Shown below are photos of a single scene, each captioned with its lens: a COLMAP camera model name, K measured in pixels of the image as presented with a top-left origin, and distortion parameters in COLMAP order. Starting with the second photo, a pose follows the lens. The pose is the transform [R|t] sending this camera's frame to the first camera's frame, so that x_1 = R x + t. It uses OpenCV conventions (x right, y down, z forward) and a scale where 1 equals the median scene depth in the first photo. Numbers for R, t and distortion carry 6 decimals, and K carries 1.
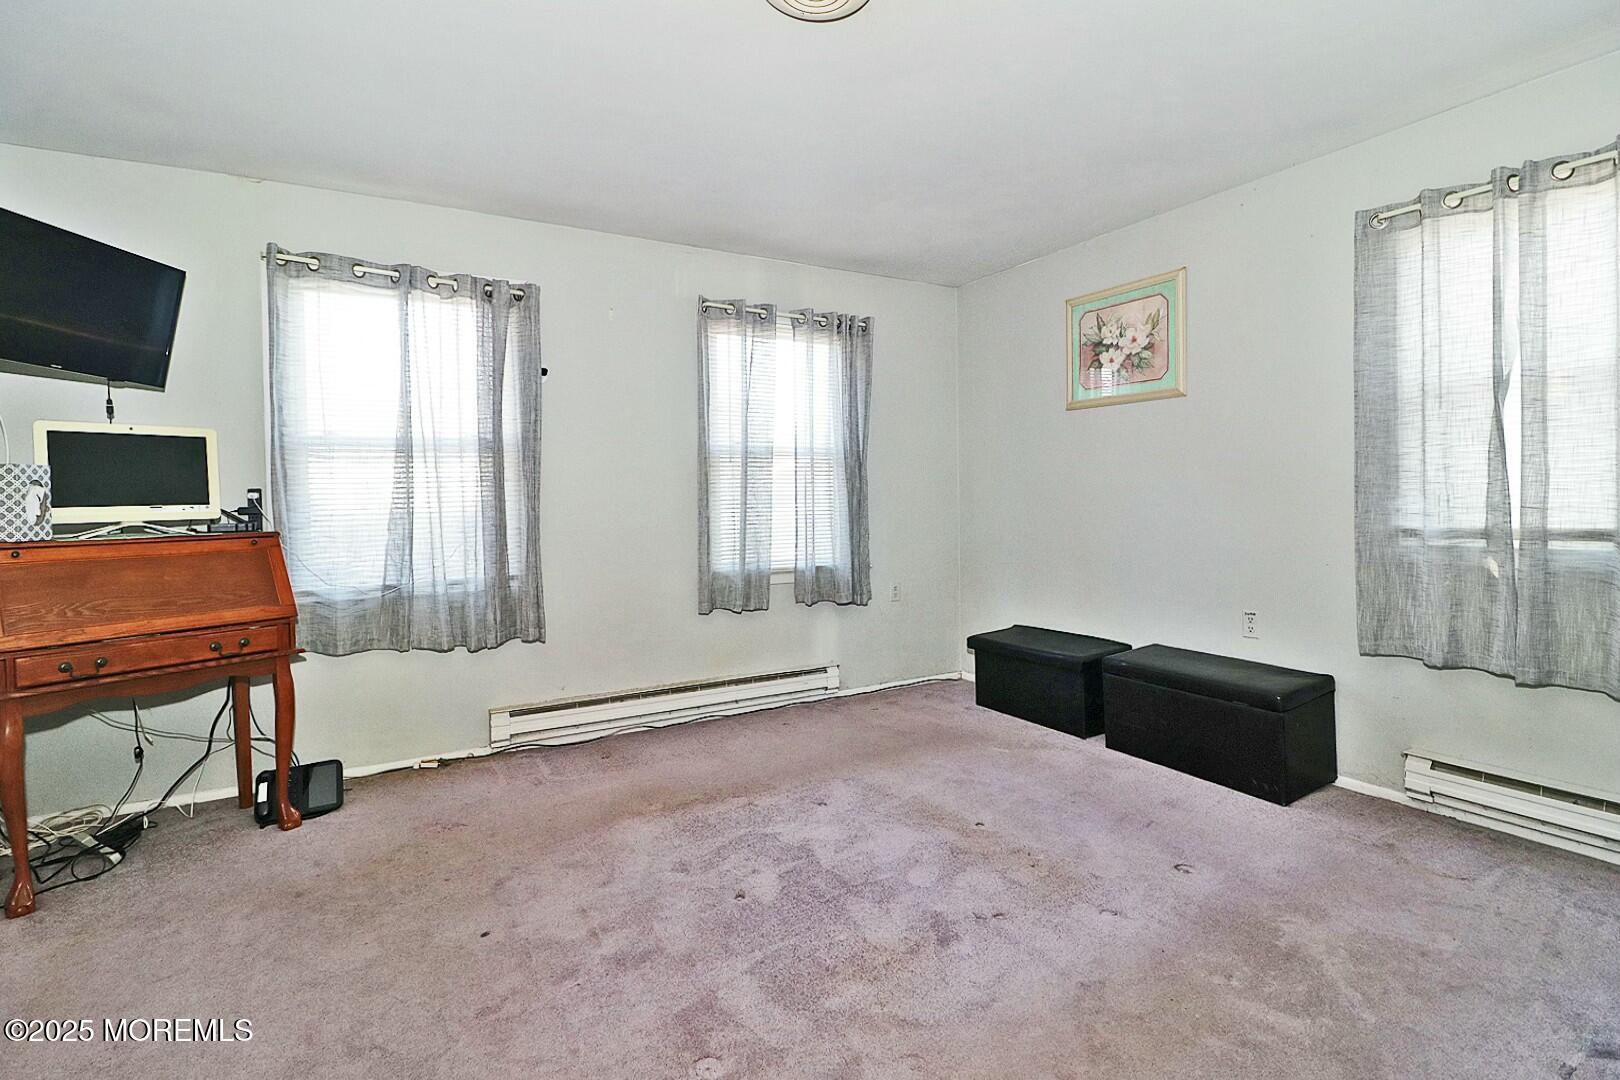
lens RADIAL K [[775.6, 0, 817.4], [0, 775.6, 500.3], [0, 0, 1]] dist [-0.001290, -0.010539]
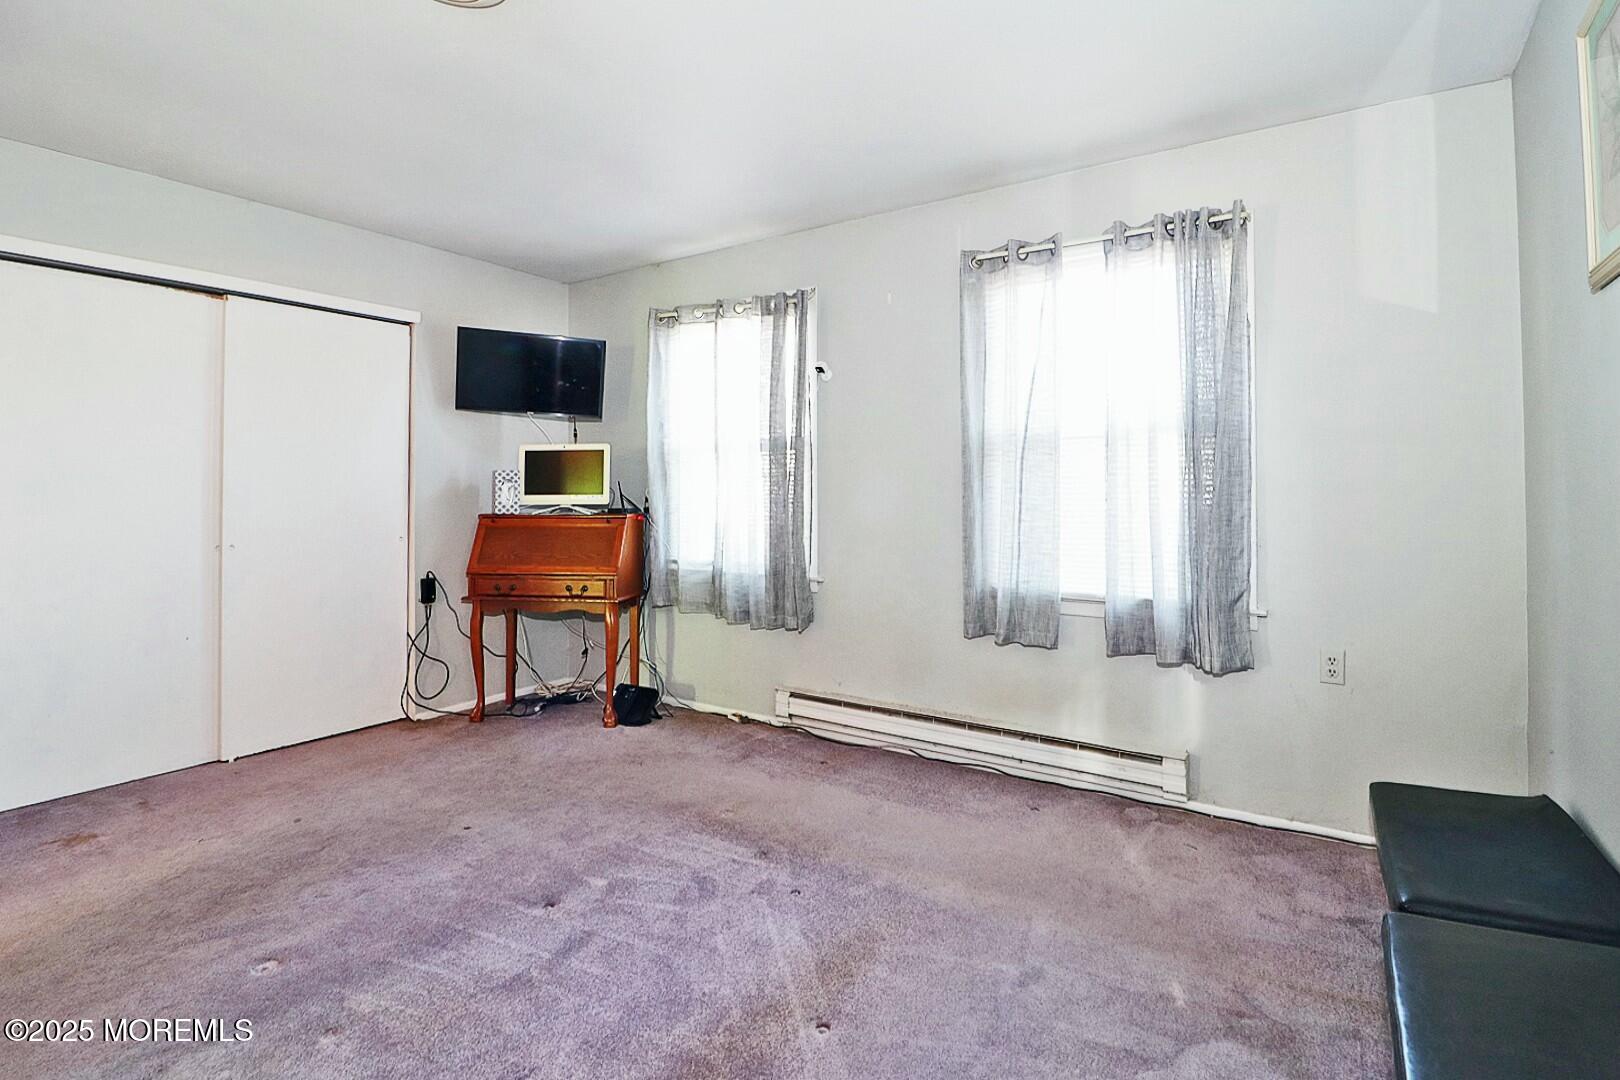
lens RADIAL K [[797.1, 0, 807.9], [0, 797.1, 468.1], [0, 0, 1]] dist [0.001152, -0.010505]
pose [[0.428709, -0.012017, -0.903363, 0.686006], [-0.007724, 0.999826, -0.016966, -0.019420], [0.903410, 0.014251, 0.428542, 0.614222]]
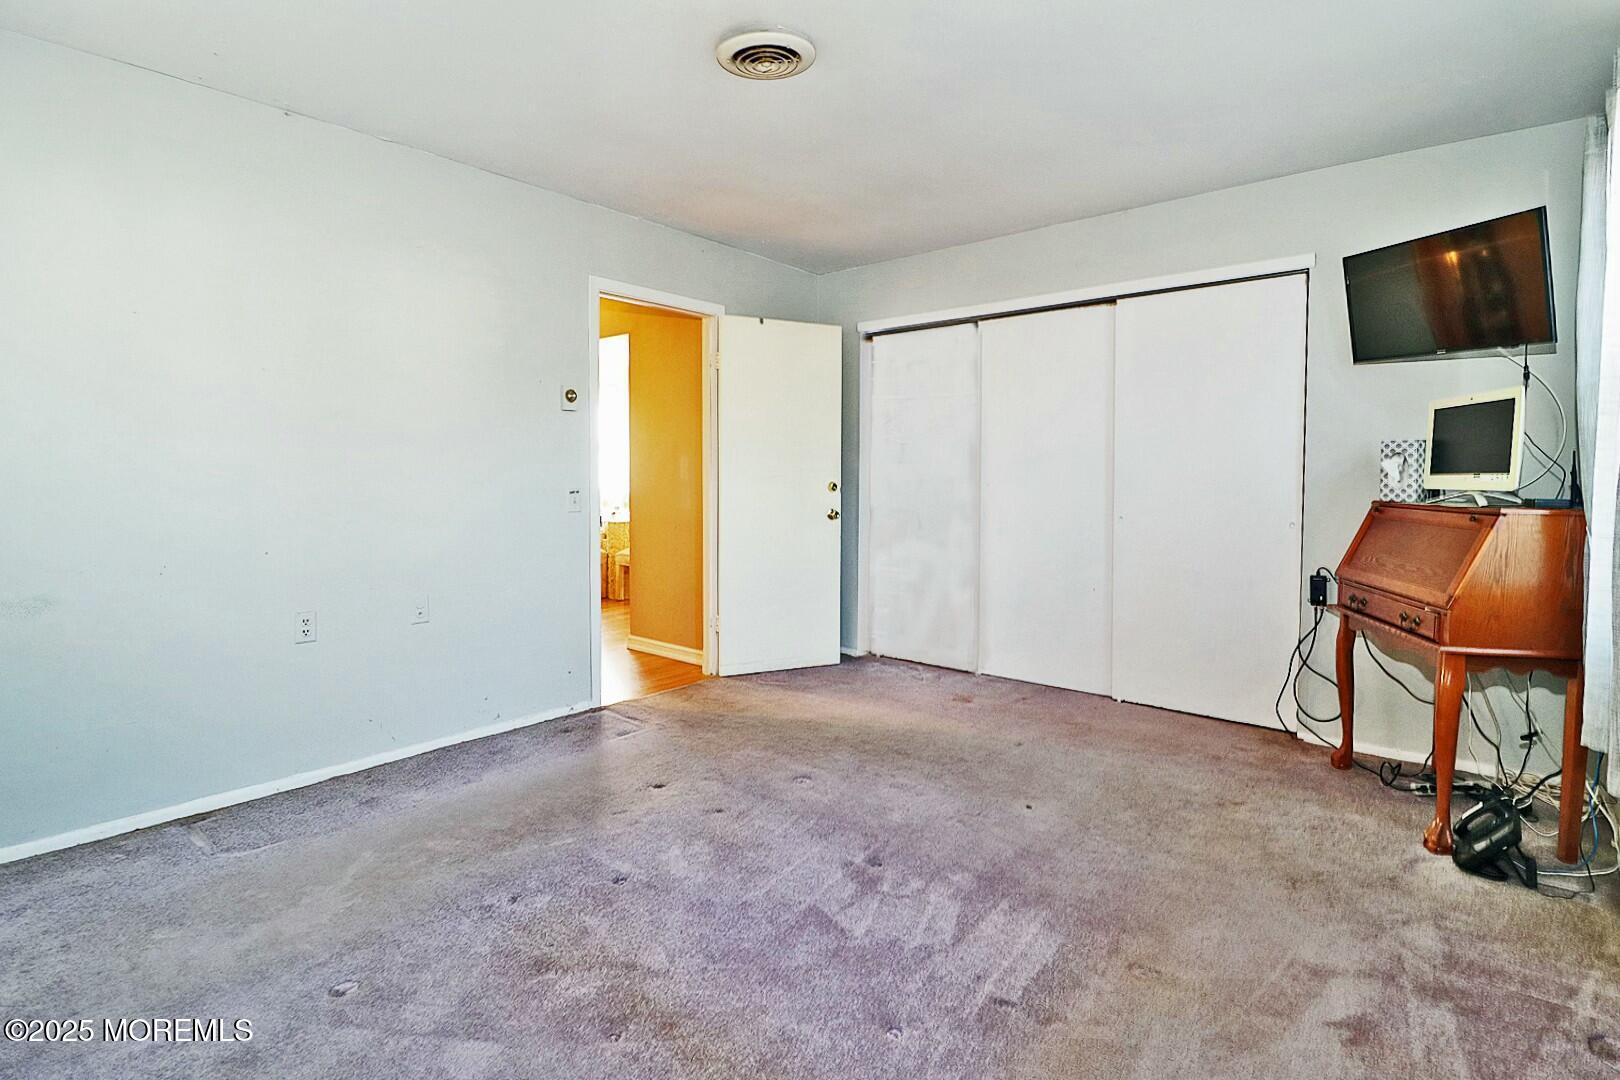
lens RADIAL K [[775.6, 0, 817.4], [0, 775.6, 500.3], [0, 0, 1]] dist [-0.001290, -0.010539]
pose [[-0.941662, 0.024926, -0.335637, 0.219926], [0.011929, 0.999099, 0.040729, -0.008300], [0.336350, 0.034349, -0.941111, 1.374211]]
